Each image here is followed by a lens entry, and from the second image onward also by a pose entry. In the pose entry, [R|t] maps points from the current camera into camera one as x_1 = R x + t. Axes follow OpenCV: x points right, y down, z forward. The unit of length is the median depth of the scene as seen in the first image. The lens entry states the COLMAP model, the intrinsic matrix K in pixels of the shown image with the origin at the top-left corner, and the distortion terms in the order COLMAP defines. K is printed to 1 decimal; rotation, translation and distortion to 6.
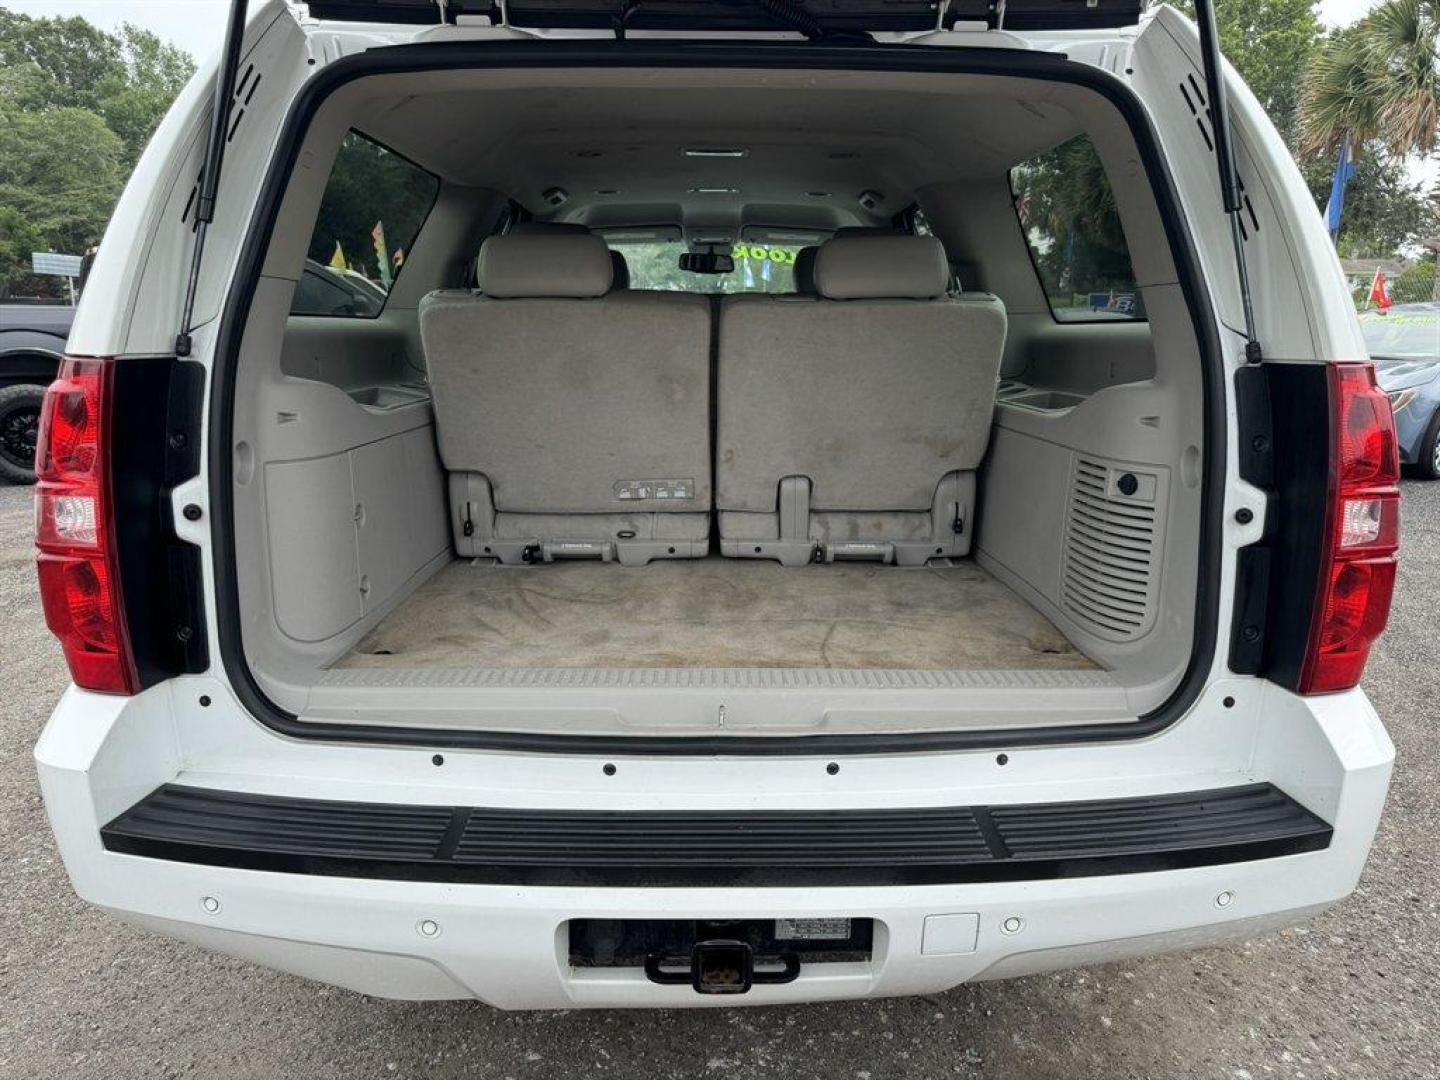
lens RADIAL K [[1061.6, 0, 720.0], [0, 1061.6, 540.0], [0, 0, 1]] dist [-0.002738, -0.004402]
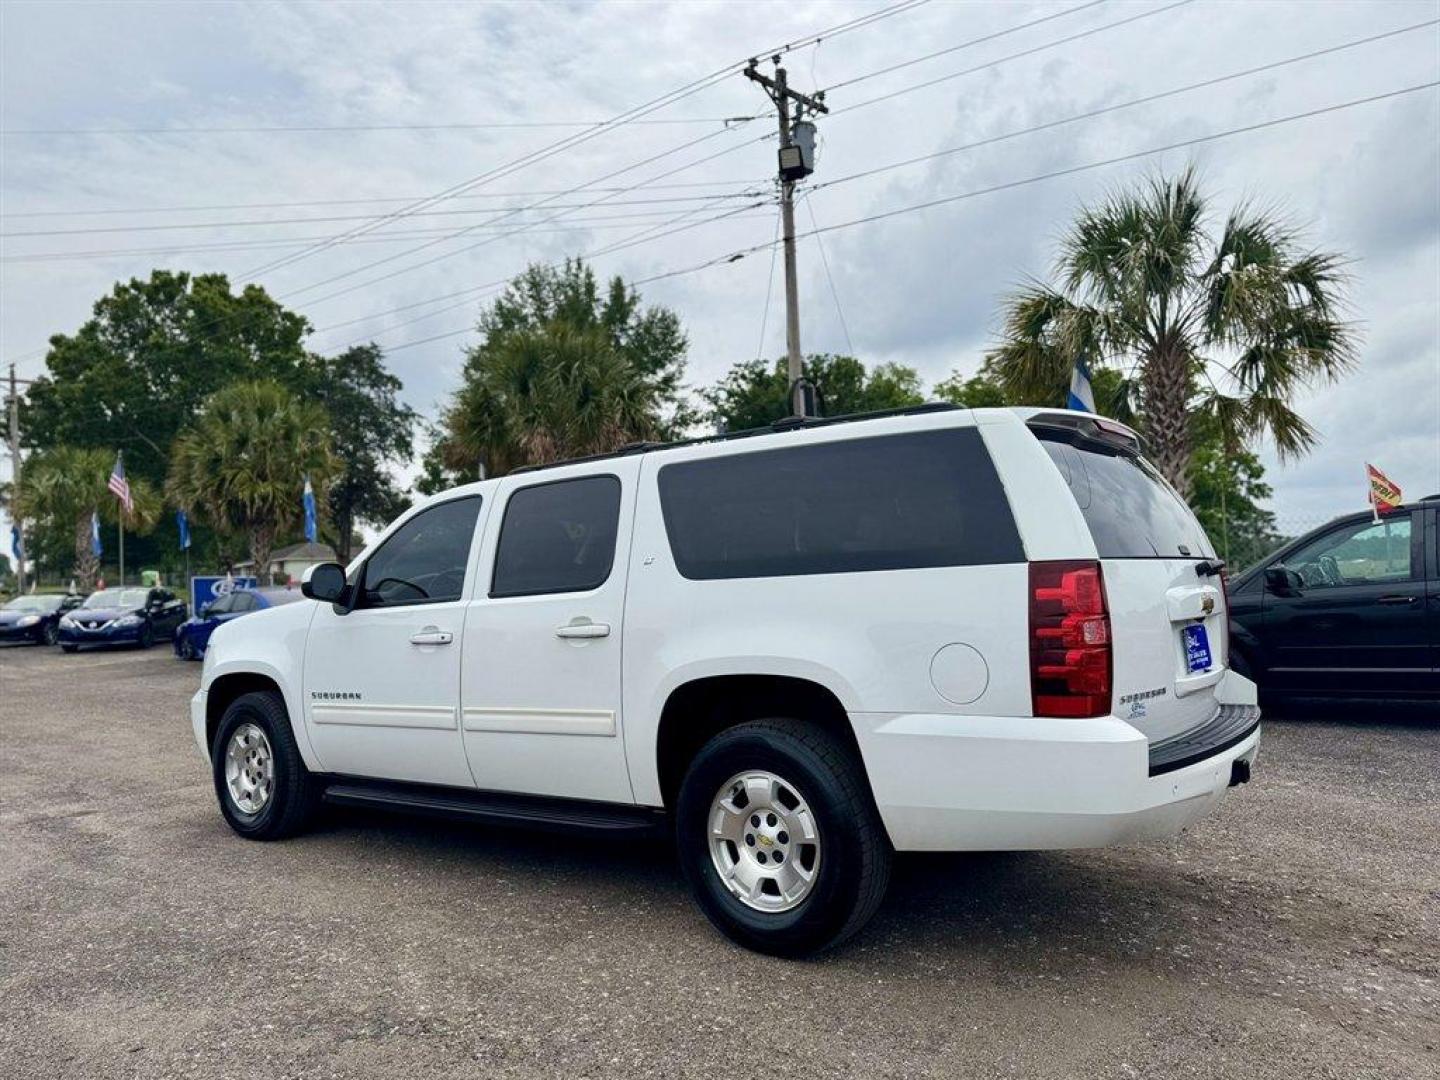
lens RADIAL K [[1090.2, 0, 733.6], [0, 1090.2, 541.1], [0, 0, 1]] dist [-0.006270, -0.002150]
pose [[0.578445, 0.013350, 0.815612, -0.146284], [0.201508, 0.966539, -0.158733, -0.000559], [-0.790440, 0.256170, 0.556400, 0.016984]]
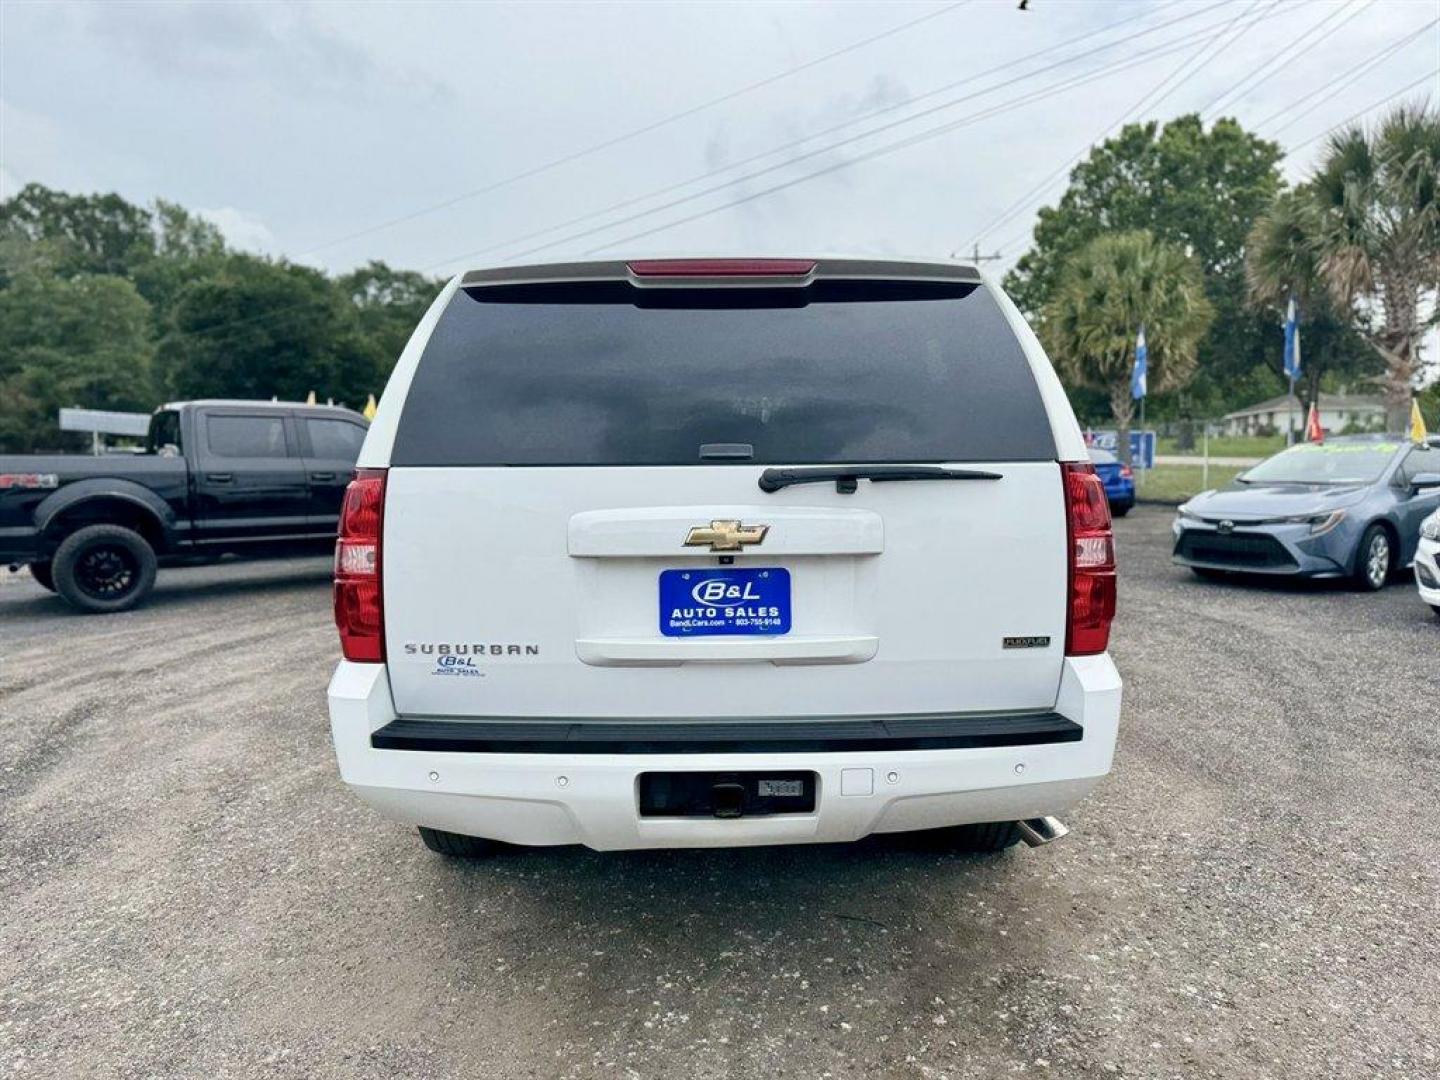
lens RADIAL K [[1092.9, 0, 709.7], [0, 1092.9, 533.5], [0, 0, 1]] dist [0.003039, -0.004268]
pose [[0.999839, -0.014542, -0.010528, -0.000146], [0.012905, 0.989828, -0.141681, 0.009747], [0.012482, 0.141522, 0.989856, -0.038611]]
